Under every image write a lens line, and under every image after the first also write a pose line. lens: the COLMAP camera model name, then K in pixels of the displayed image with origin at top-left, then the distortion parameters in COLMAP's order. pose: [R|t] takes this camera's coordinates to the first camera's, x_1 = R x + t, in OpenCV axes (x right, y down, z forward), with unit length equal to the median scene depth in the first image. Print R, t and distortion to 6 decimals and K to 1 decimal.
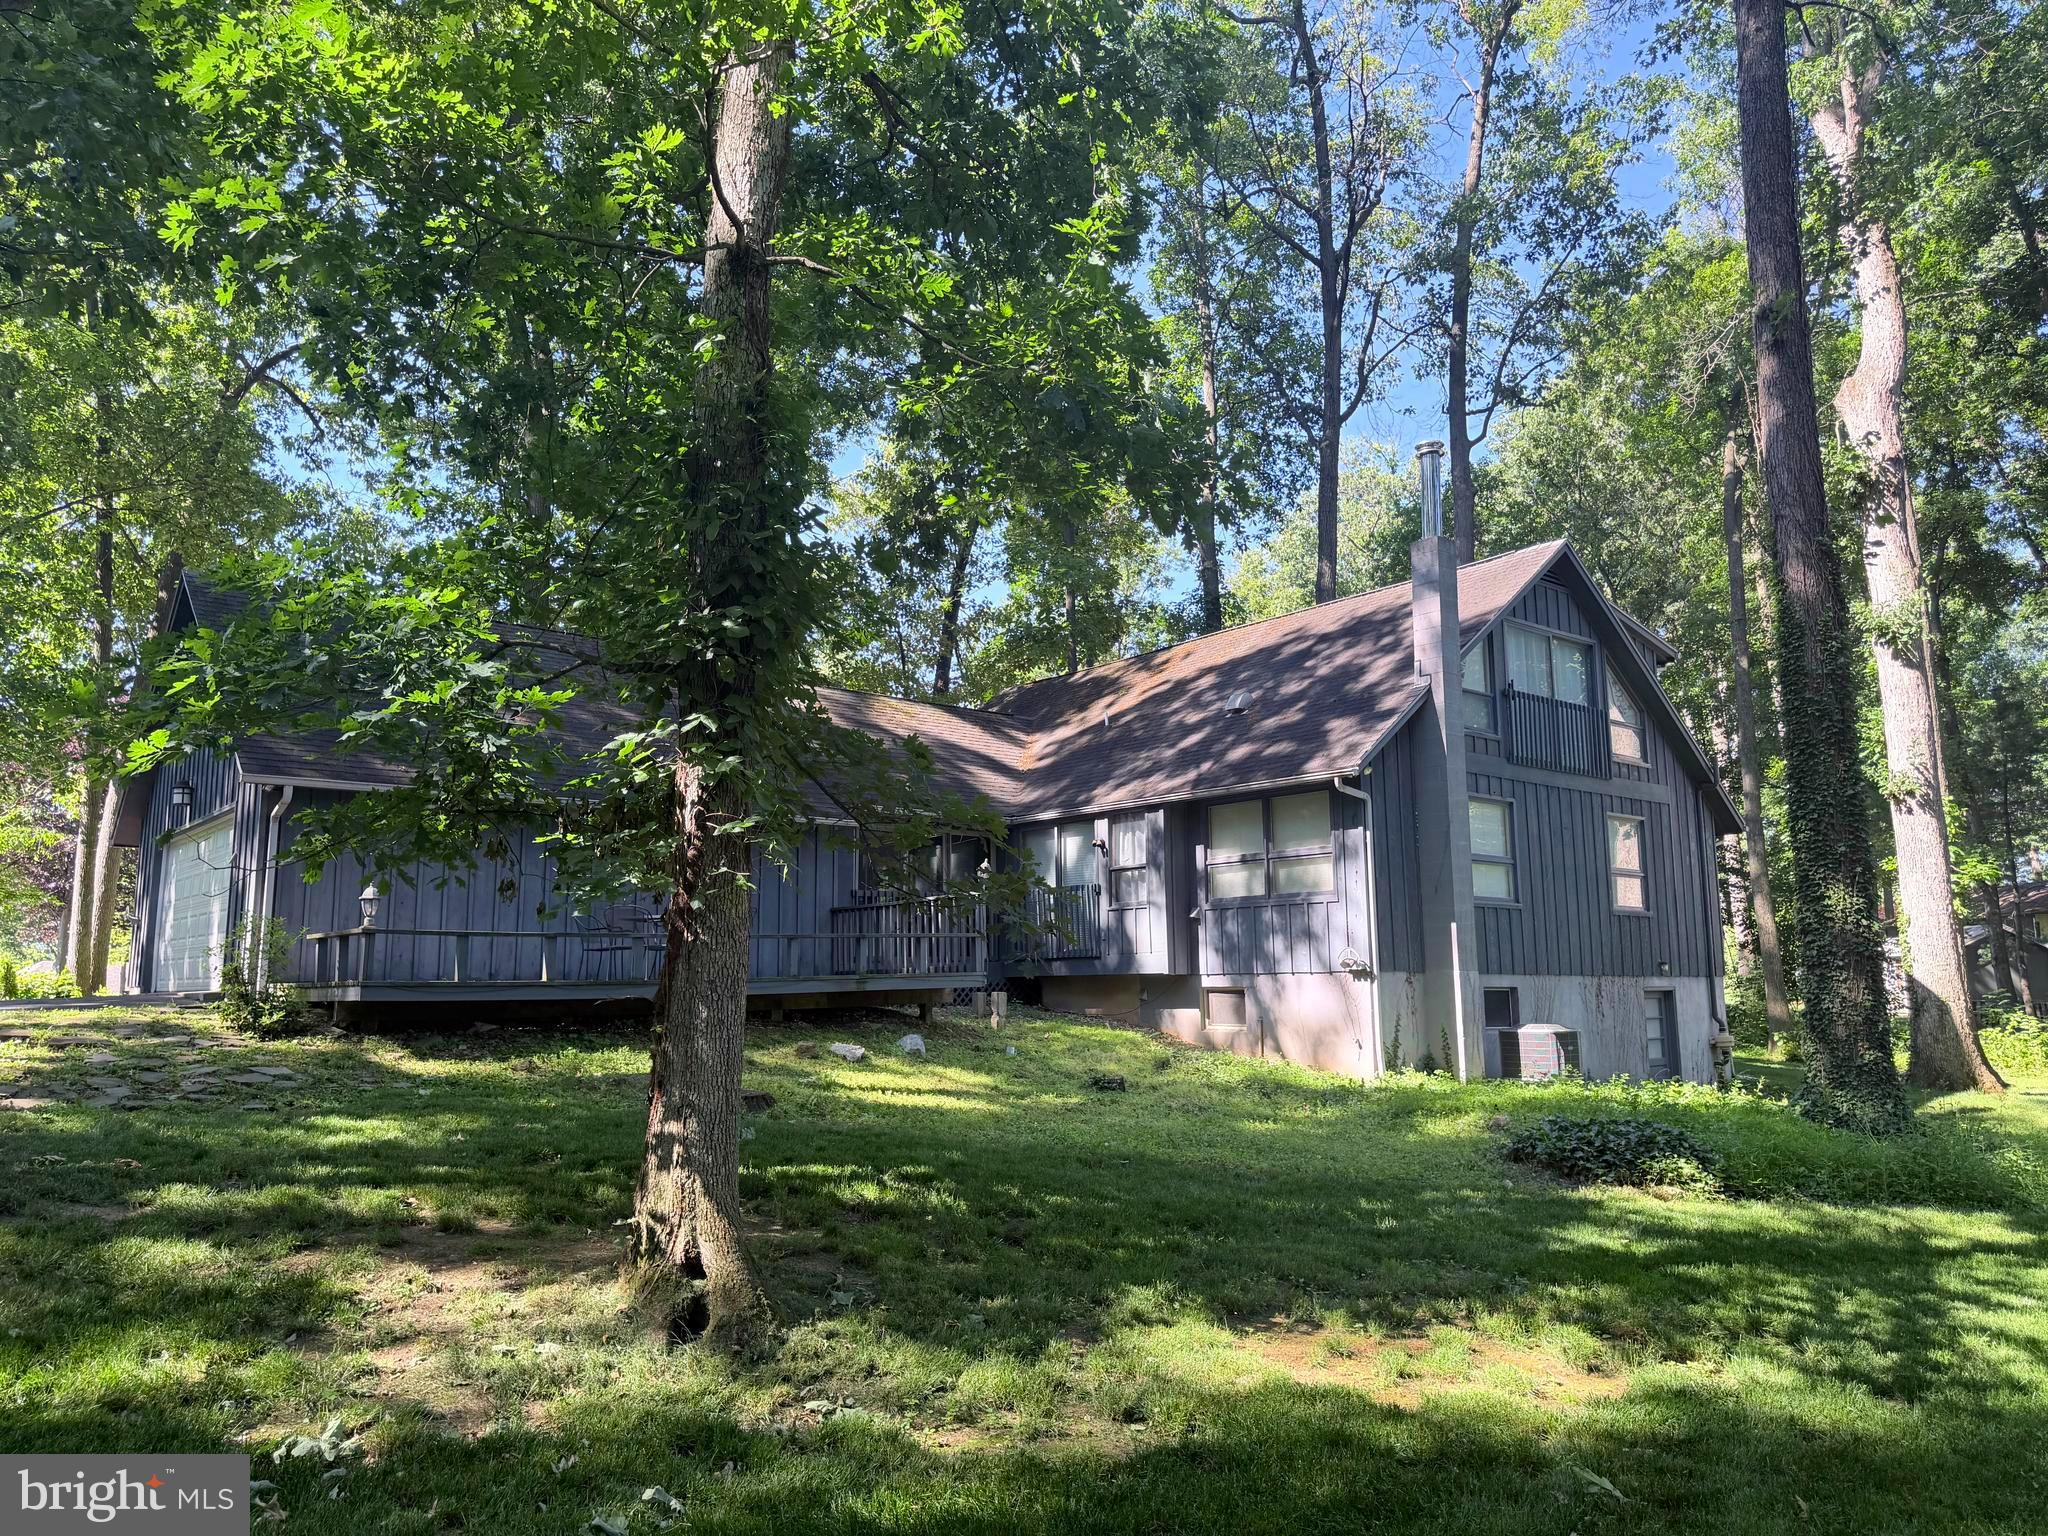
lens RADIAL K [[1452.1, 0, 1020.1], [0, 1452.1, 761.0], [0, 0, 1]] dist [0.028715, -0.031276]
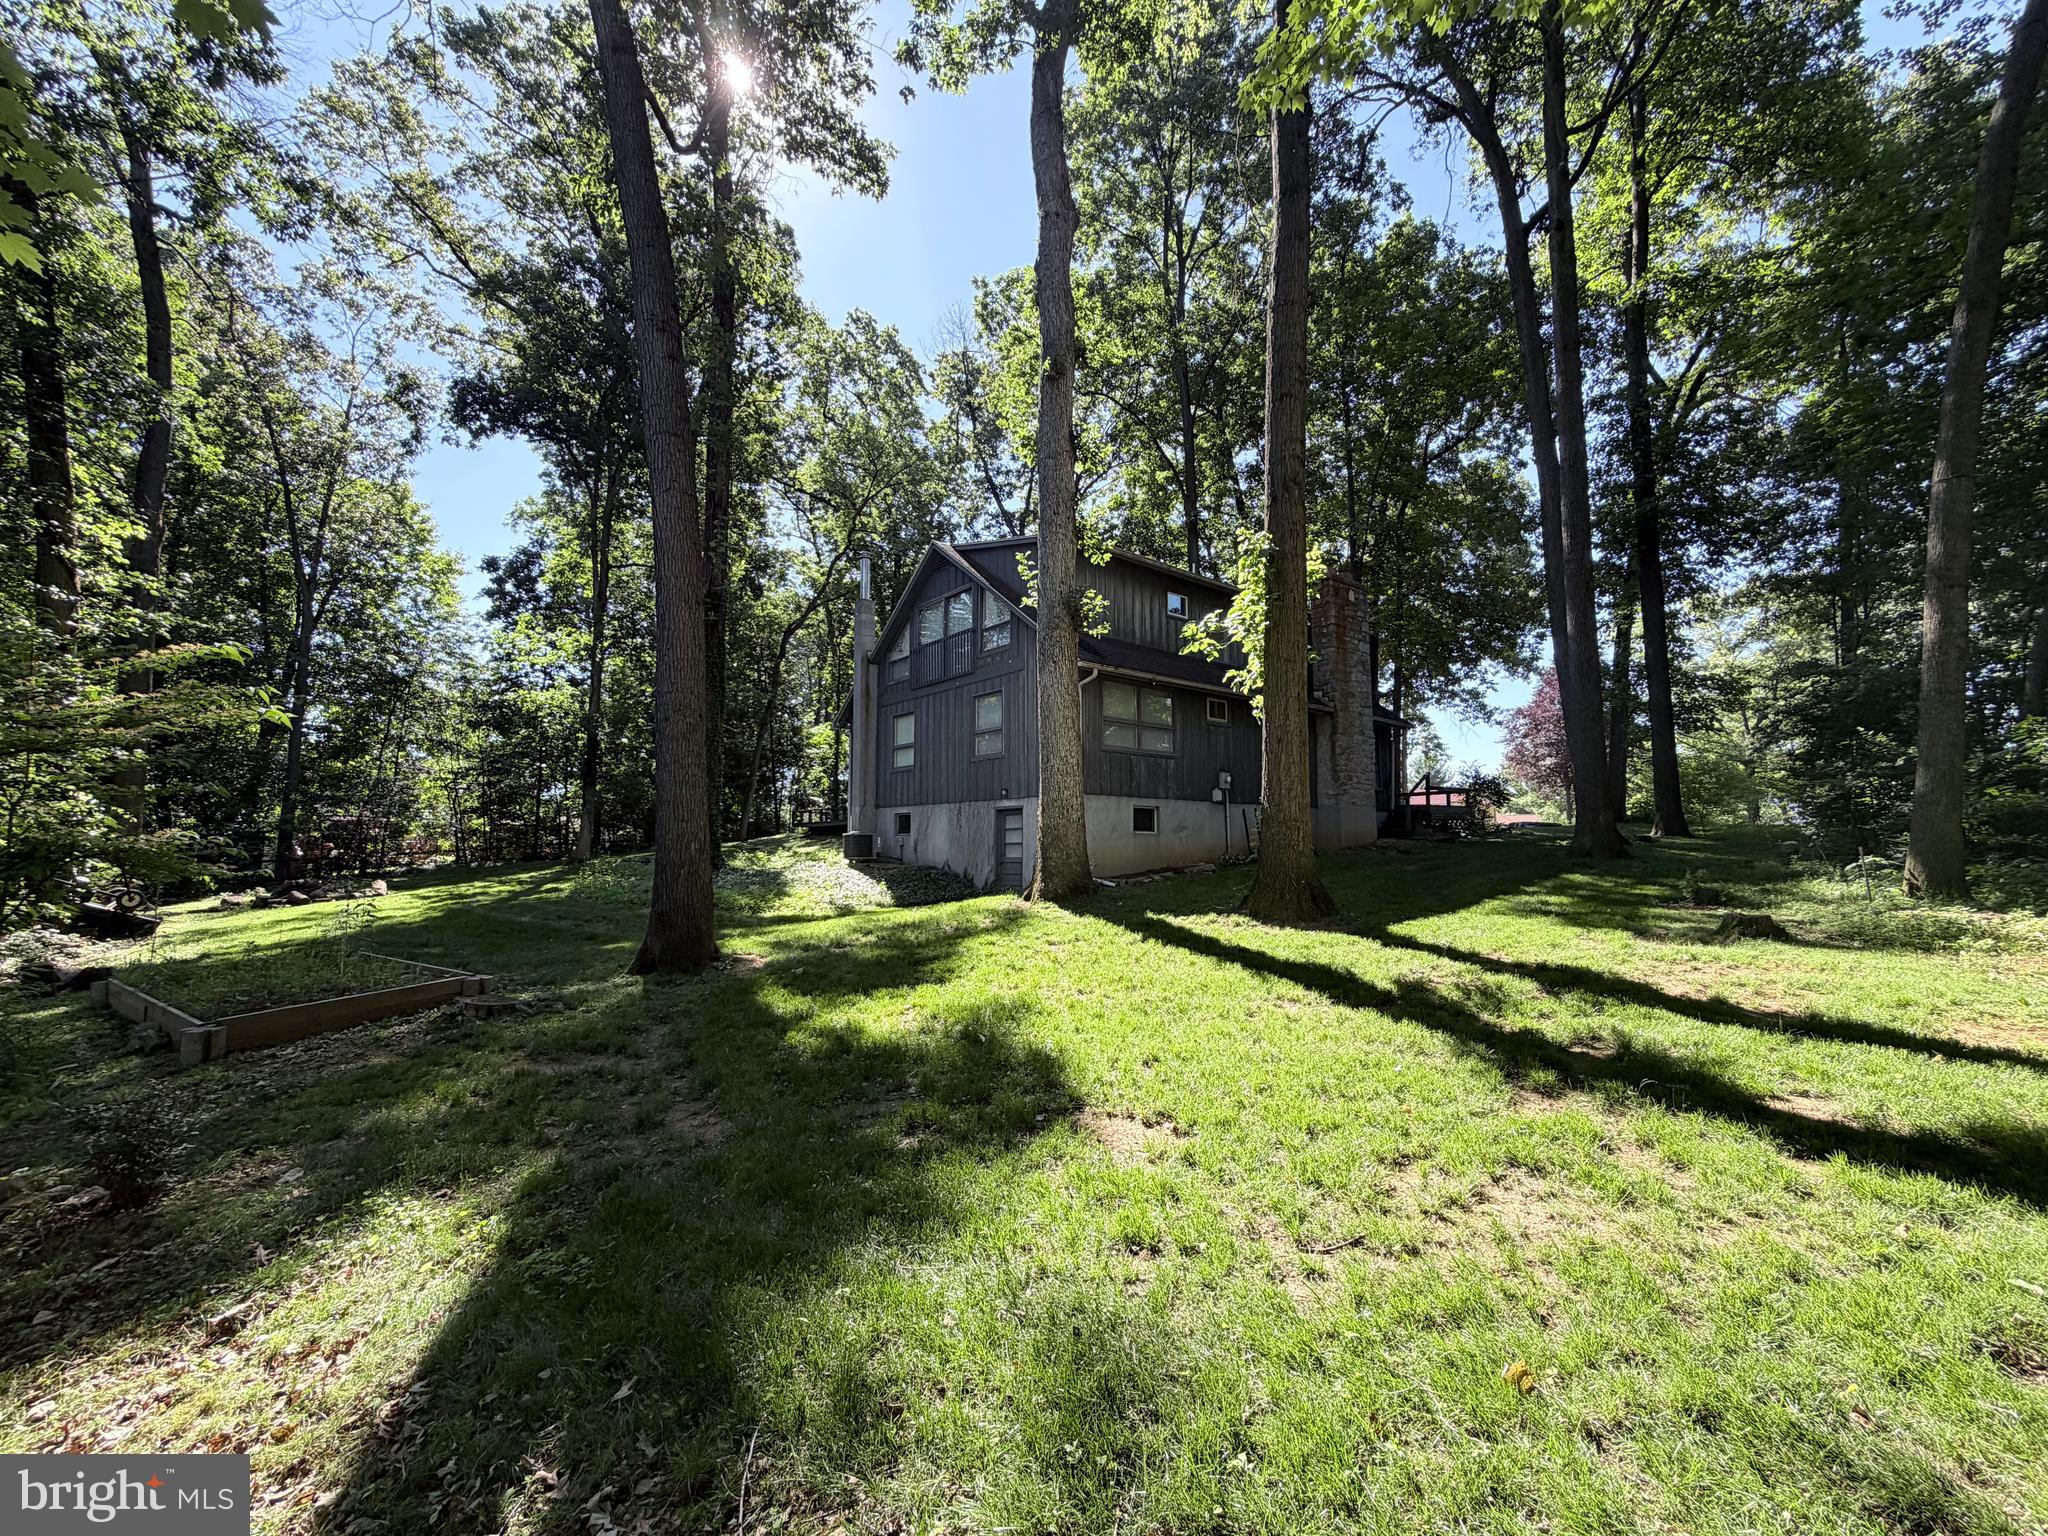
lens RADIAL K [[826.9, 0, 1013.7], [0, 826.9, 763.9], [0, 0, 1]] dist [-0.003182, 0.004668]
pose [[-0.006932, -0.095026, -0.995451, 1.203276], [0.162908, 0.982068, -0.094883, 0.186556], [0.986617, -0.162825, 0.008673, 0.981674]]
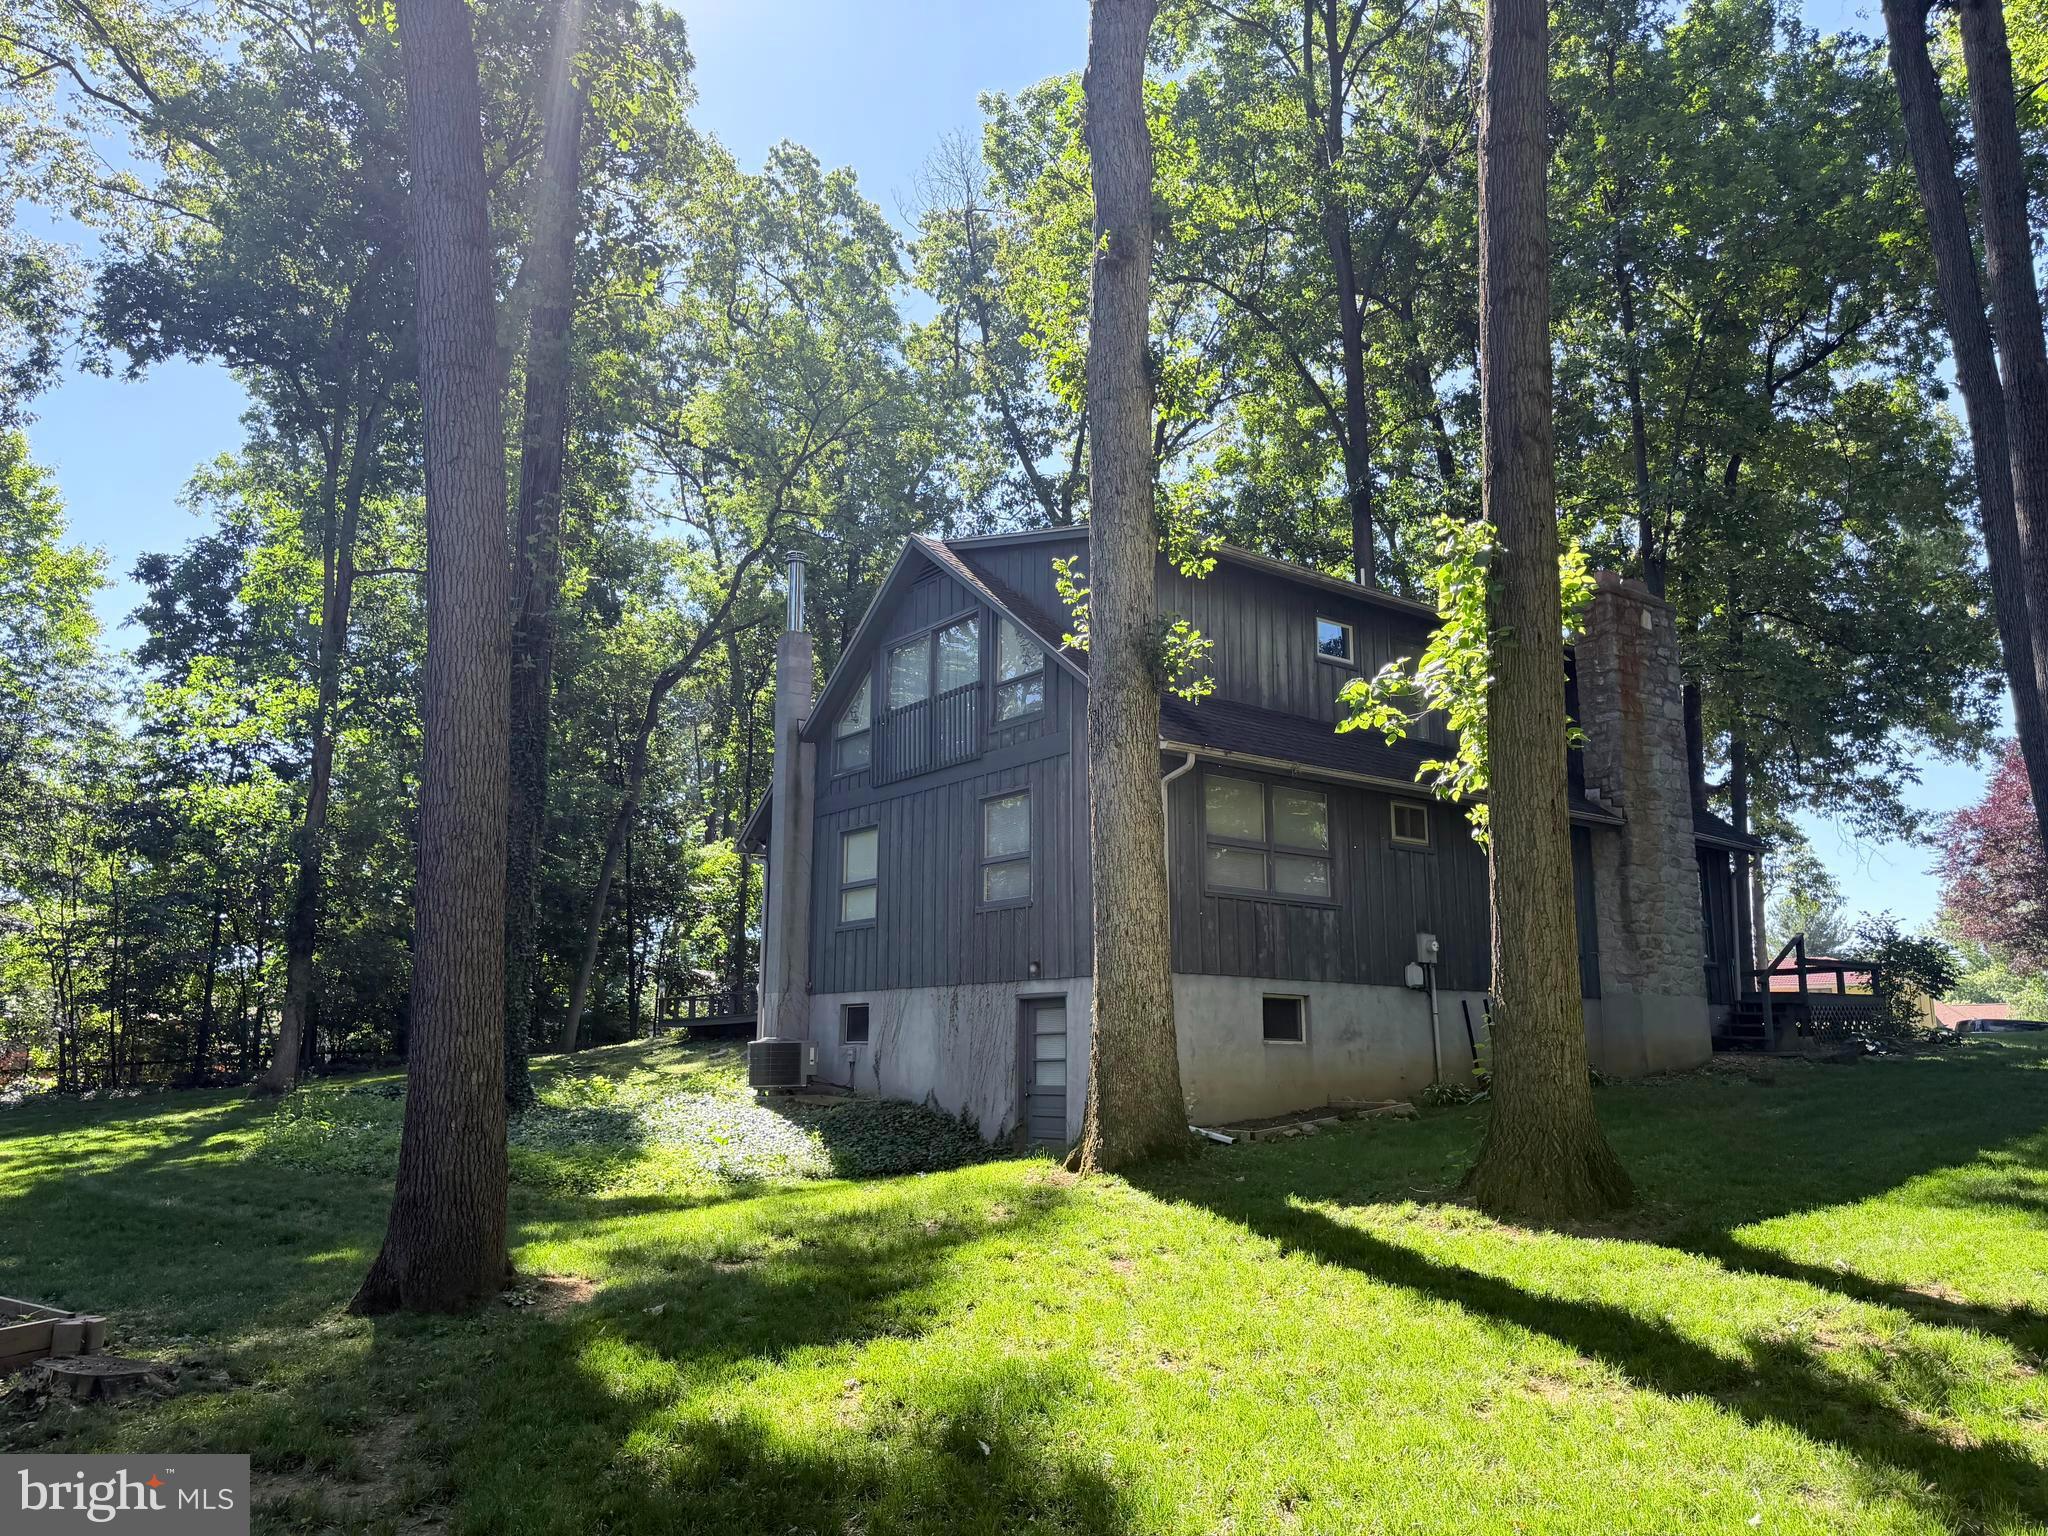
lens RADIAL K [[1450.4, 0, 1024.0], [0, 1450.4, 768.0], [0, 0, 1]] dist [0.068002, -0.082073]
pose [[-0.027421, -0.191103, -0.981187, 1.204864], [0.160264, 0.968019, -0.193017, 0.182797], [0.986693, -0.162542, 0.004083, 0.984092]]
